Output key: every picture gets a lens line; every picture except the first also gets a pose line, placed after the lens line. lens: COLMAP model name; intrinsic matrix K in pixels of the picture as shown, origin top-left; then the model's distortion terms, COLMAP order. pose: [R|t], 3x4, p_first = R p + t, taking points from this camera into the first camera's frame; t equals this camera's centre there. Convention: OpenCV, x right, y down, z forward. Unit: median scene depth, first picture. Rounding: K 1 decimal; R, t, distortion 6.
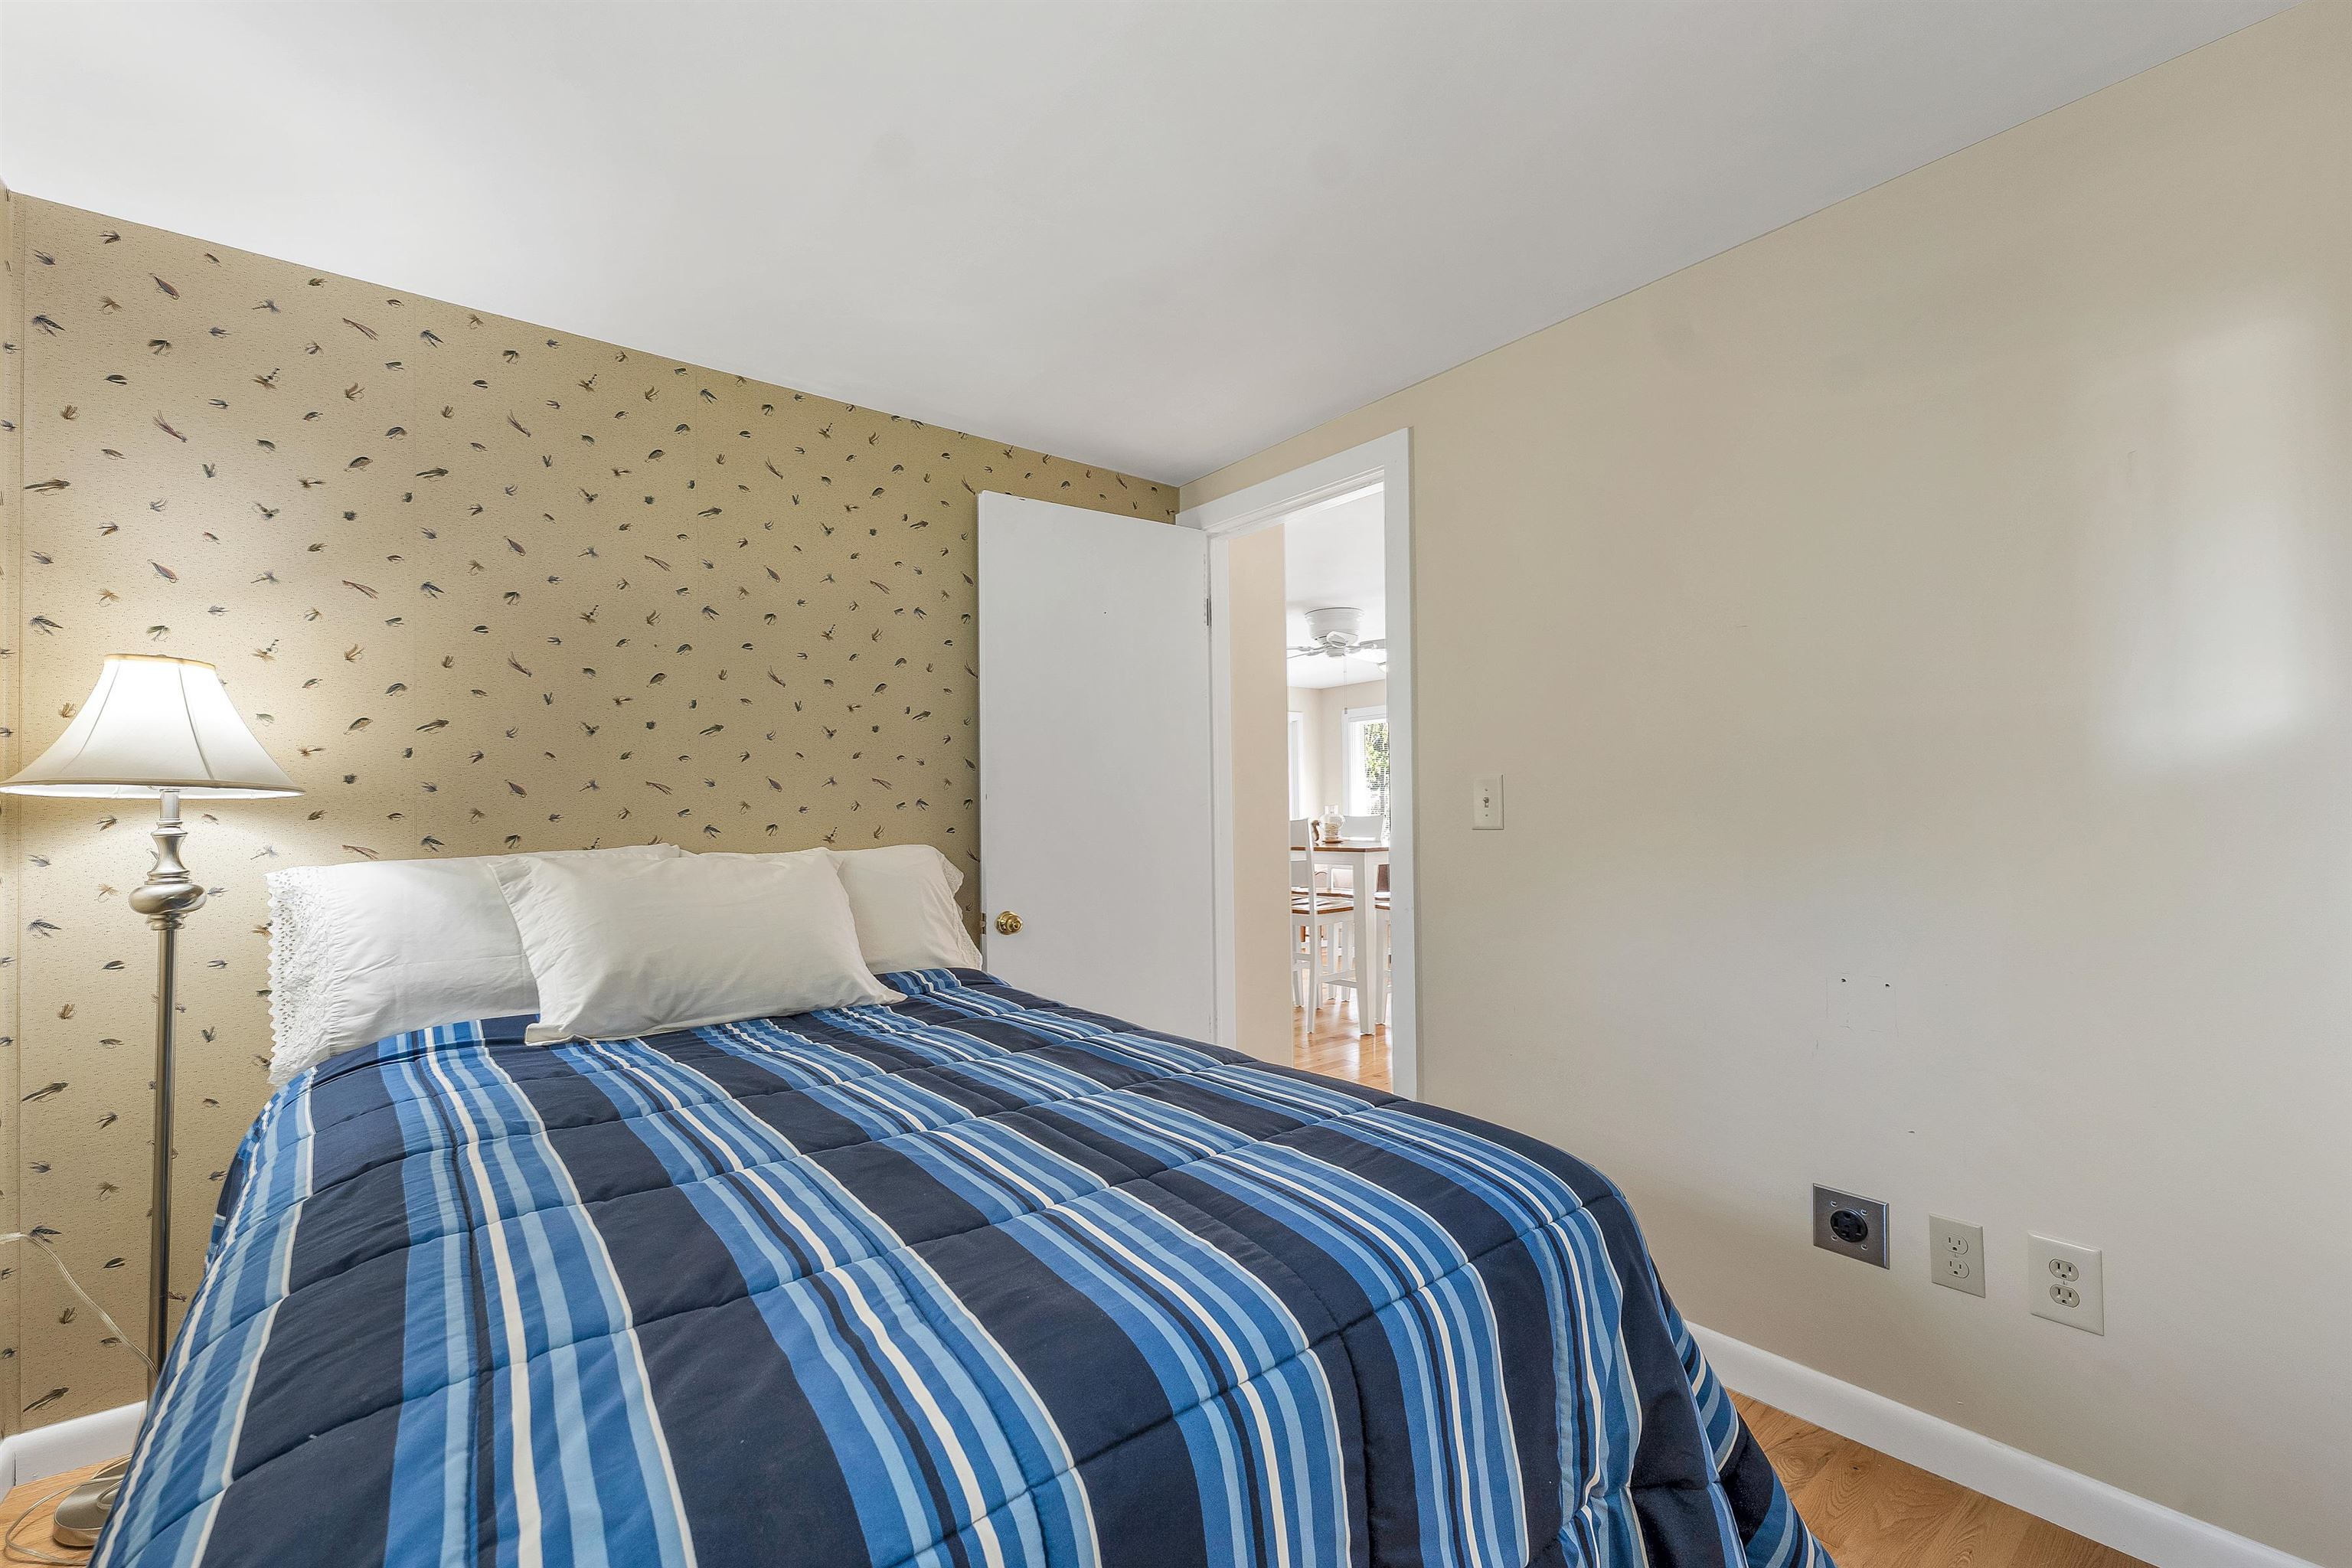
lens RADIAL K [[986.1, 0, 1171.8], [0, 986.1, 790.1], [0, 0, 1]] dist [-0.004965, 0.002515]
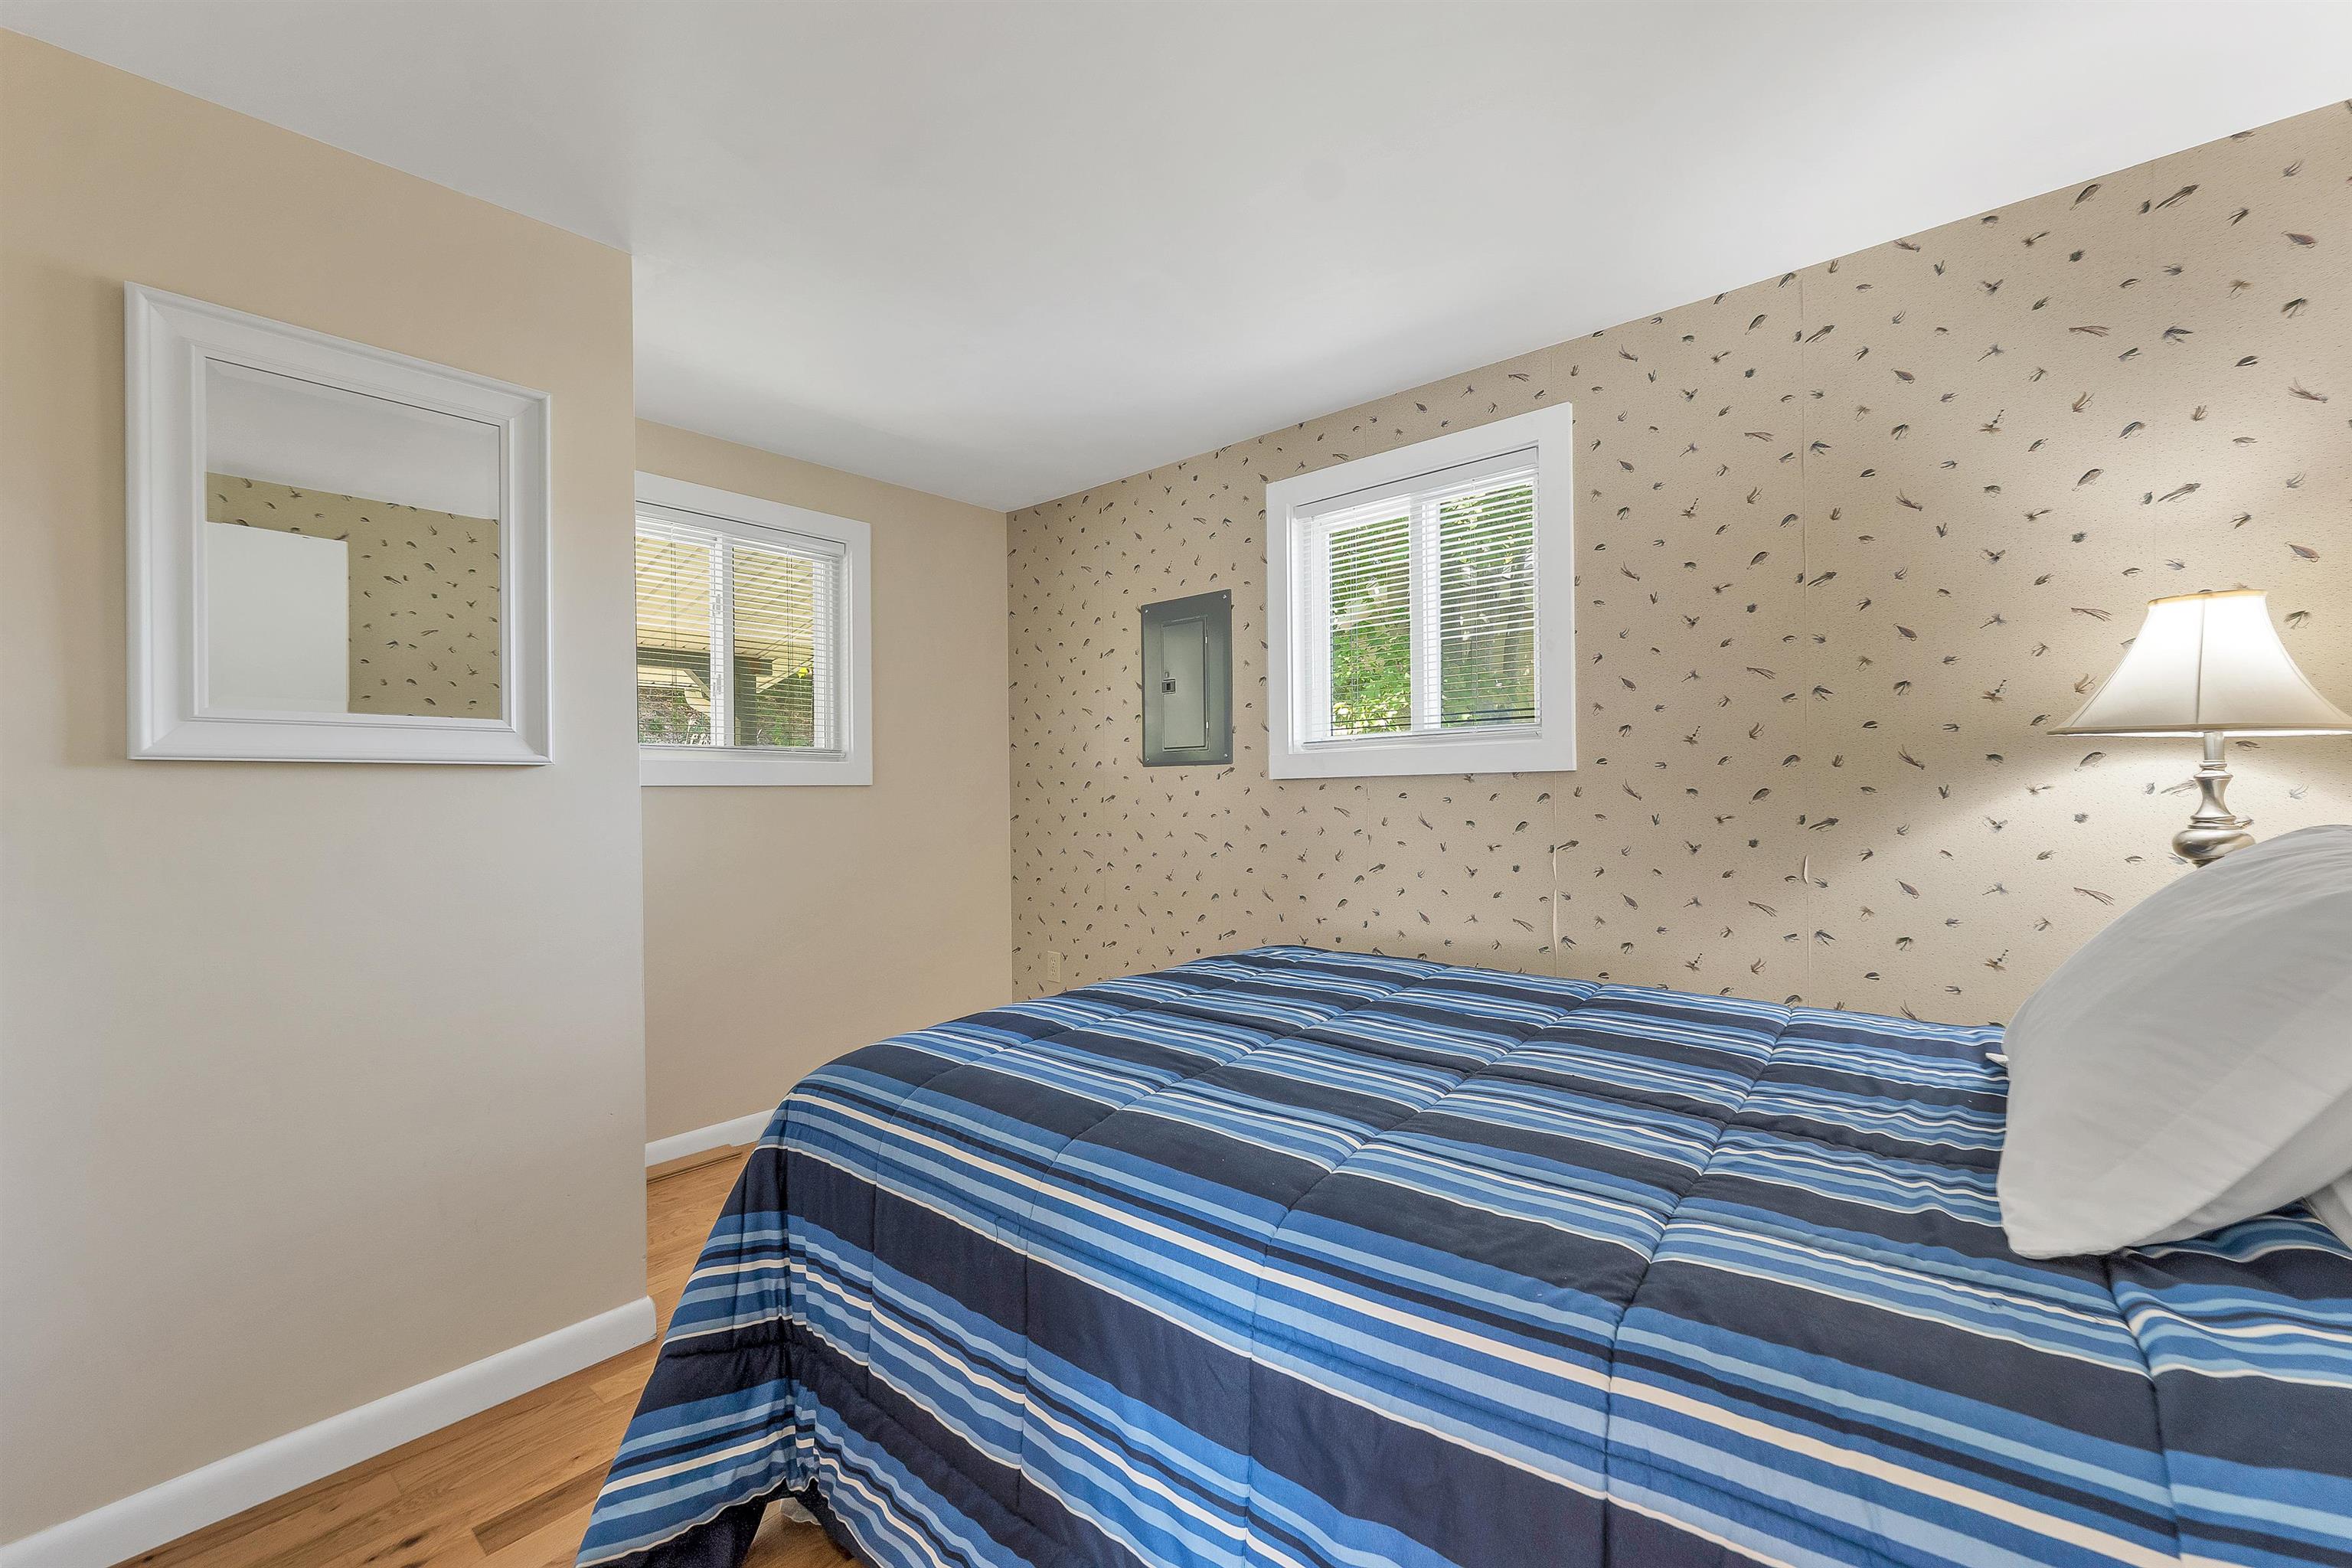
lens RADIAL K [[992.2, 0, 1187.8], [0, 992.2, 788.8], [0, 0, 1]] dist [0.001090, -0.000774]
pose [[-0.983133, 0.025701, -0.181077, 0.099038], [0.030409, 0.999267, -0.023272, 0.038724], [0.180346, -0.028386, -0.983194, 1.408988]]
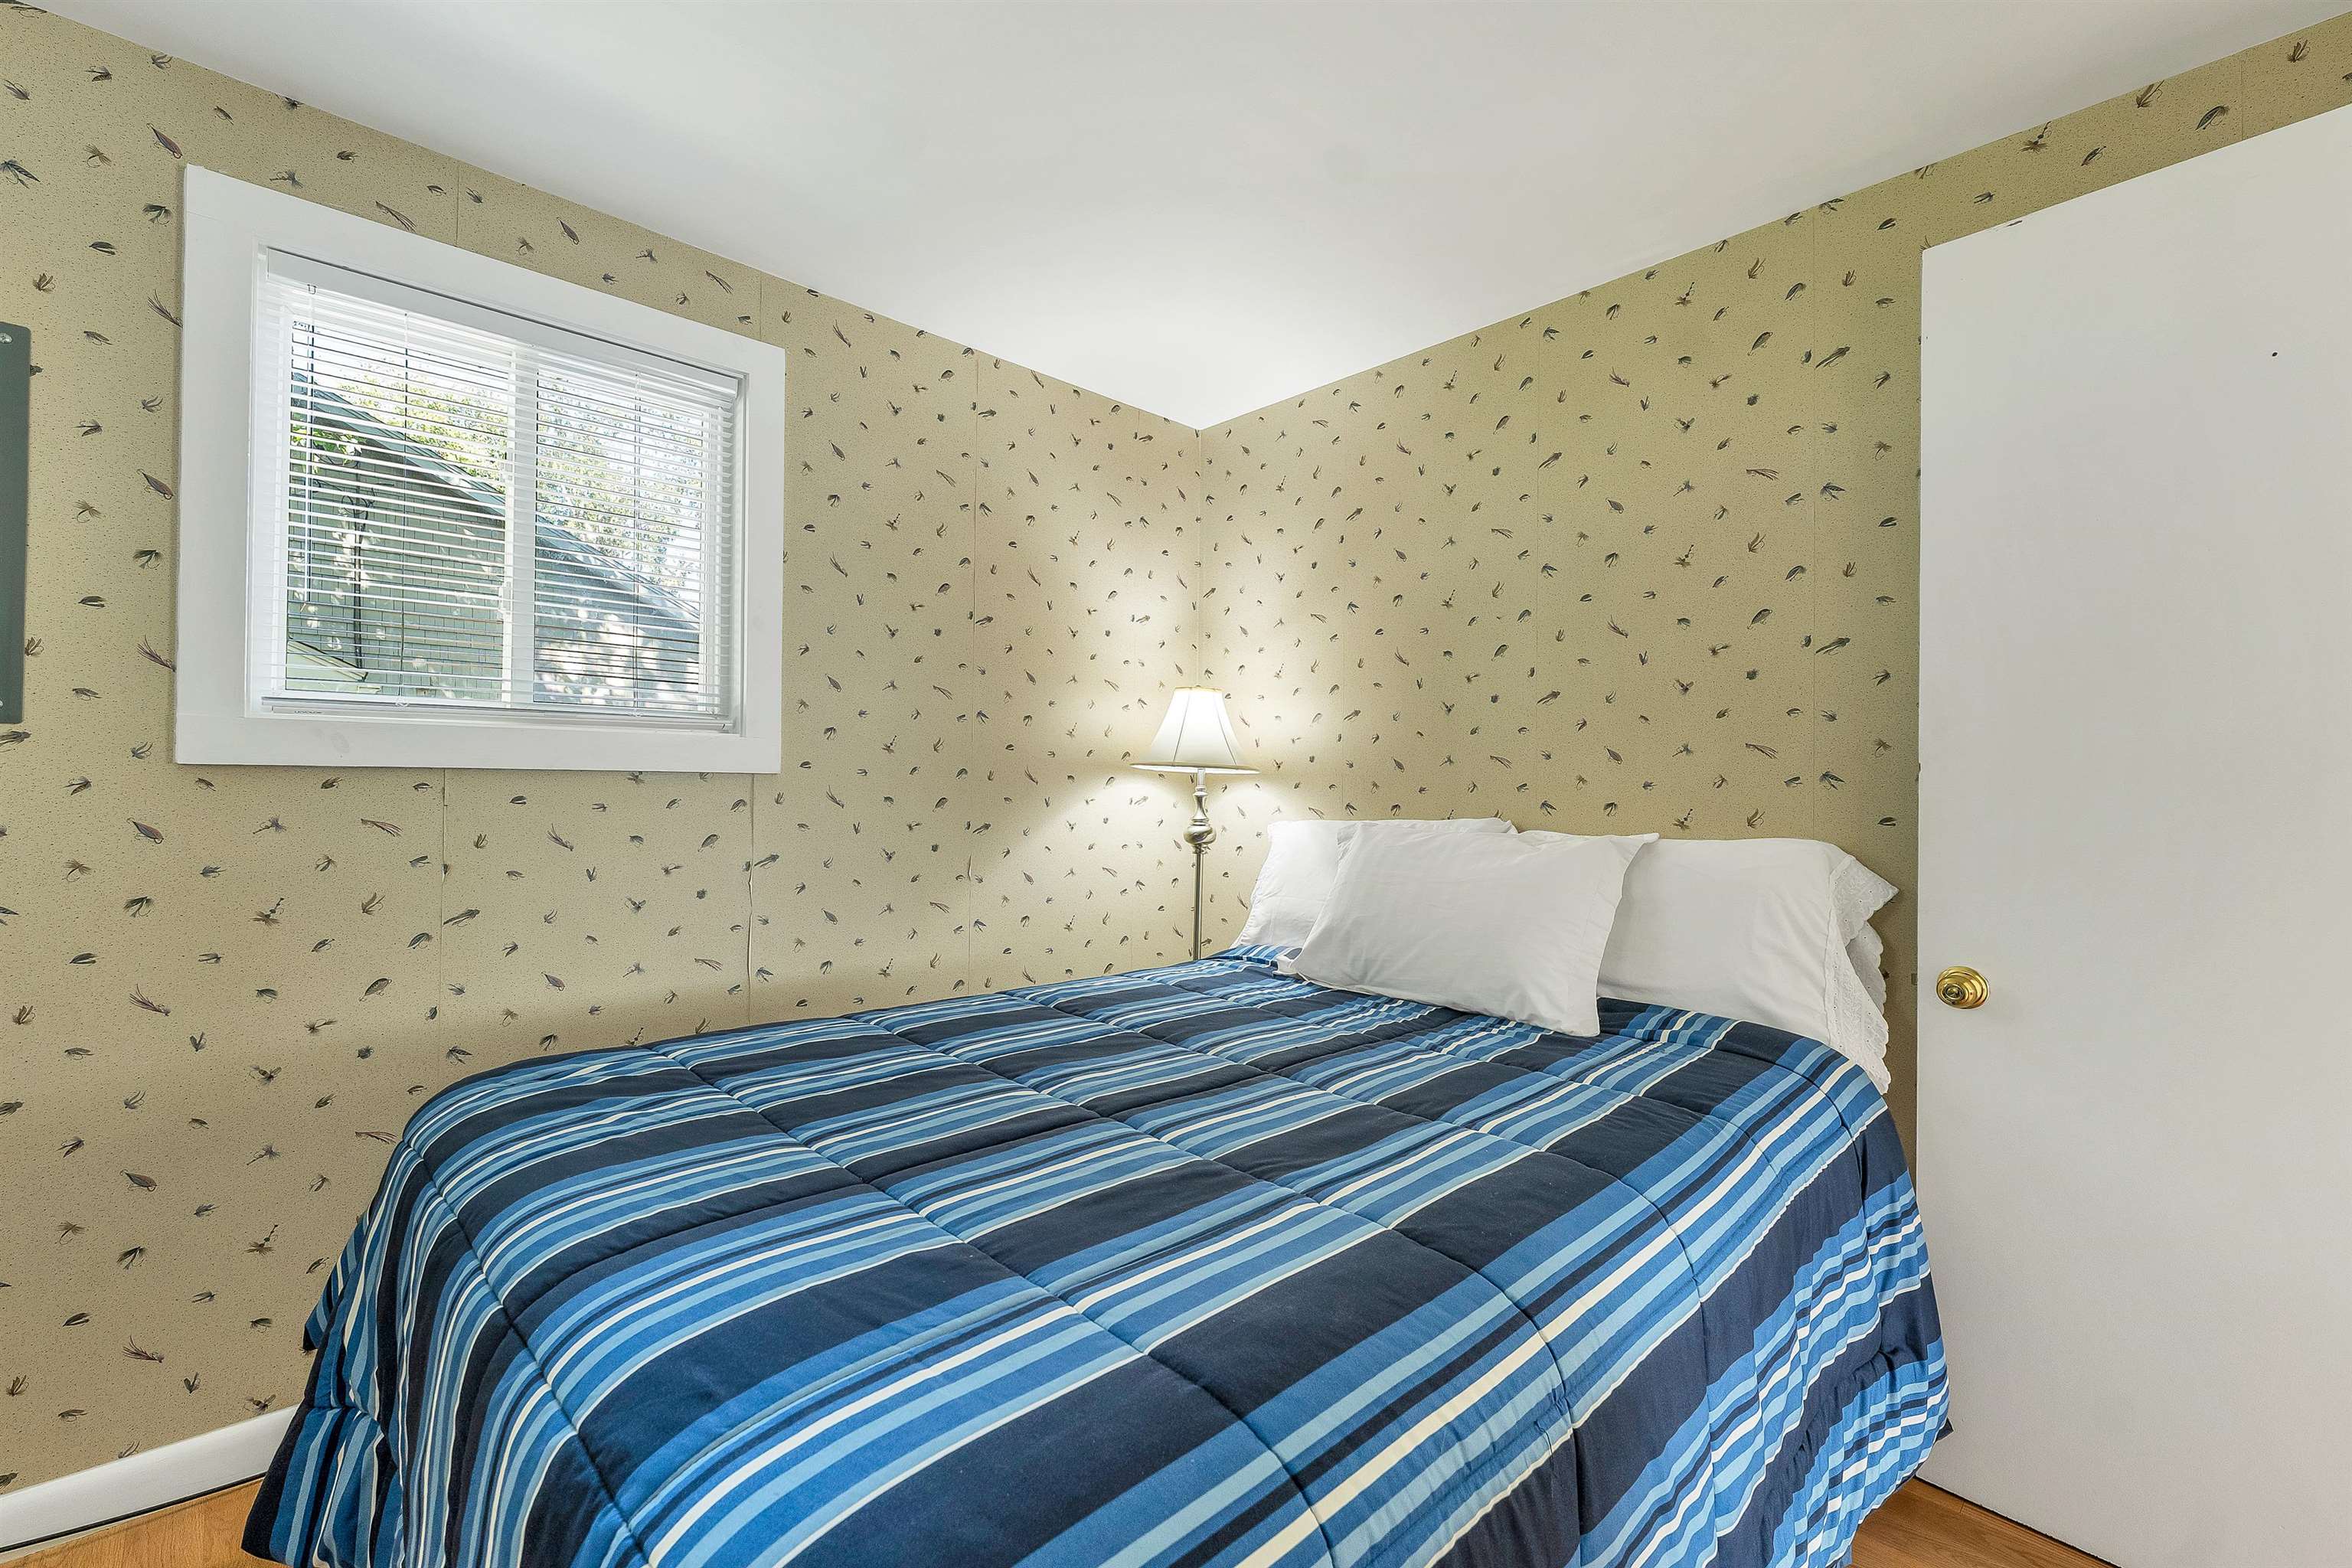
lens RADIAL K [[986.1, 0, 1181.4], [0, 986.1, 785.2], [0, 0, 1]] dist [-0.004965, 0.002515]
pose [[0.086147, 0.007896, -0.996251, 0.480638], [0.009834, 0.999913, 0.008776, 0.010454], [0.996234, -0.010553, 0.086062, 0.660934]]
